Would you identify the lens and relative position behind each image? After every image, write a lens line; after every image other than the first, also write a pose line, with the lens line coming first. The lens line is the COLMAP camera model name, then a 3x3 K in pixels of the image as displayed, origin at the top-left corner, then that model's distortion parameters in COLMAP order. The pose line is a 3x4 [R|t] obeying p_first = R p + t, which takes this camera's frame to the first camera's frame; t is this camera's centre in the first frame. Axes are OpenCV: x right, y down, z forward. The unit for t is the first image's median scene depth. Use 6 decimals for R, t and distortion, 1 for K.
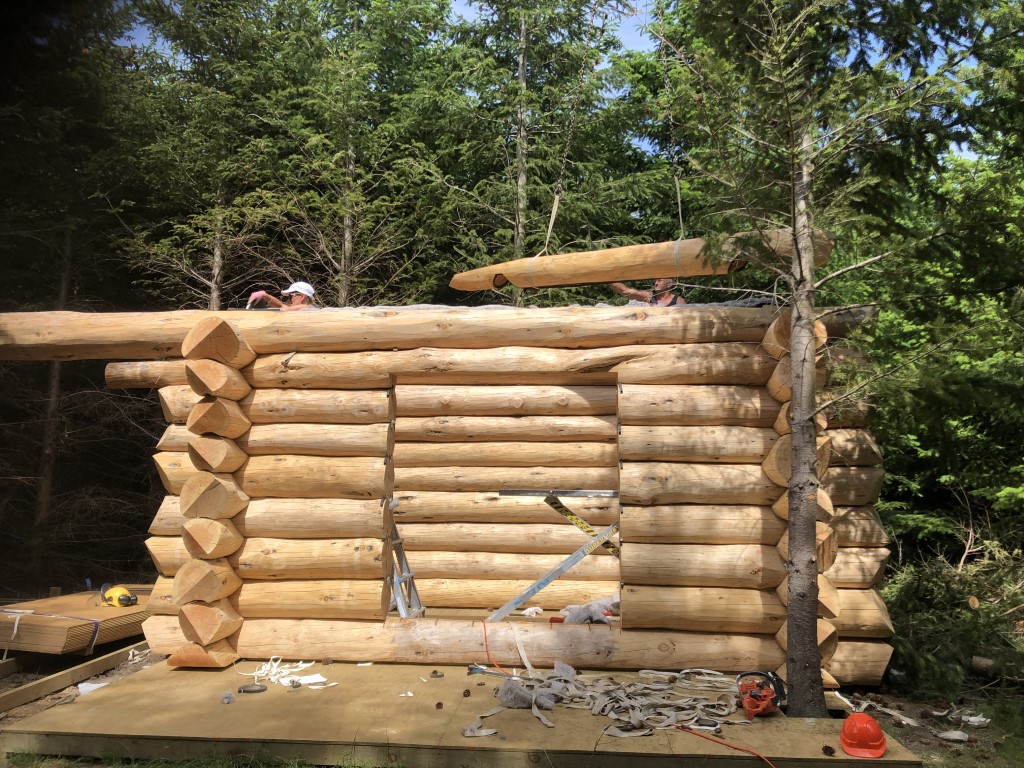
lens RADIAL K [[835.3, 0, 506.3], [0, 835.3, 380.6], [0, 0, 1]] dist [0.016674, 0.007103]
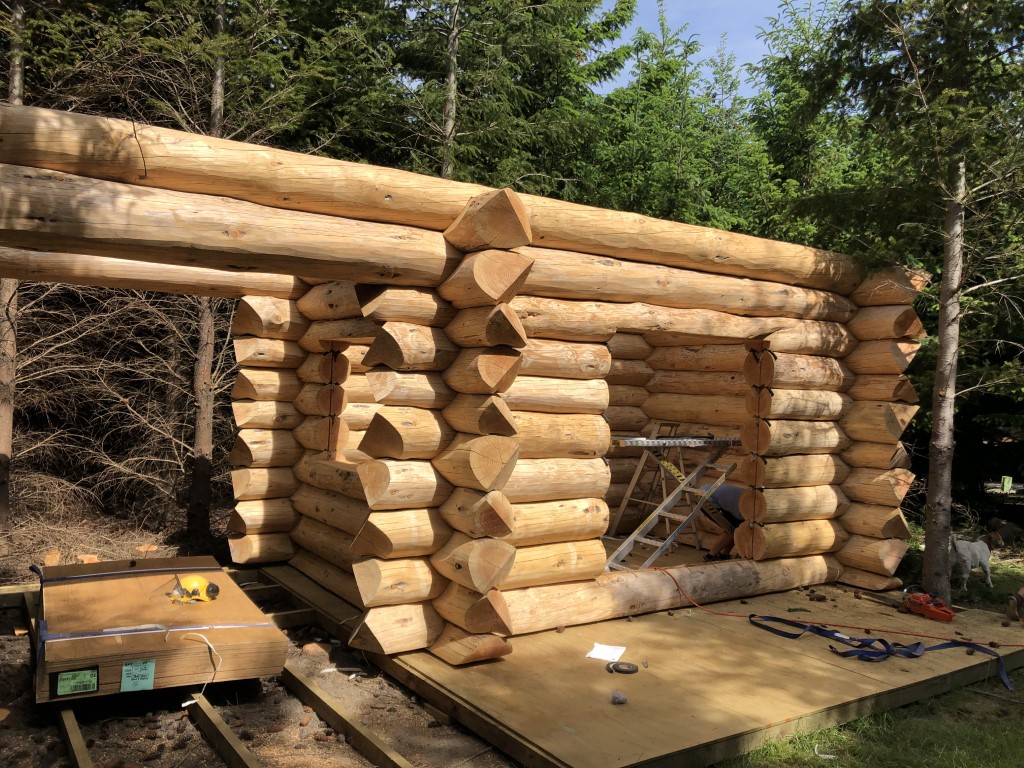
lens RADIAL K [[835.3, 0, 510.9], [0, 835.3, 389.1], [0, 0, 1]] dist [0.016674, 0.007103]
pose [[0.788221, 0.016725, 0.615165, -0.815971], [-0.101898, 0.989379, 0.103665, -0.025997], [-0.606897, -0.144394, 0.781554, 0.317431]]
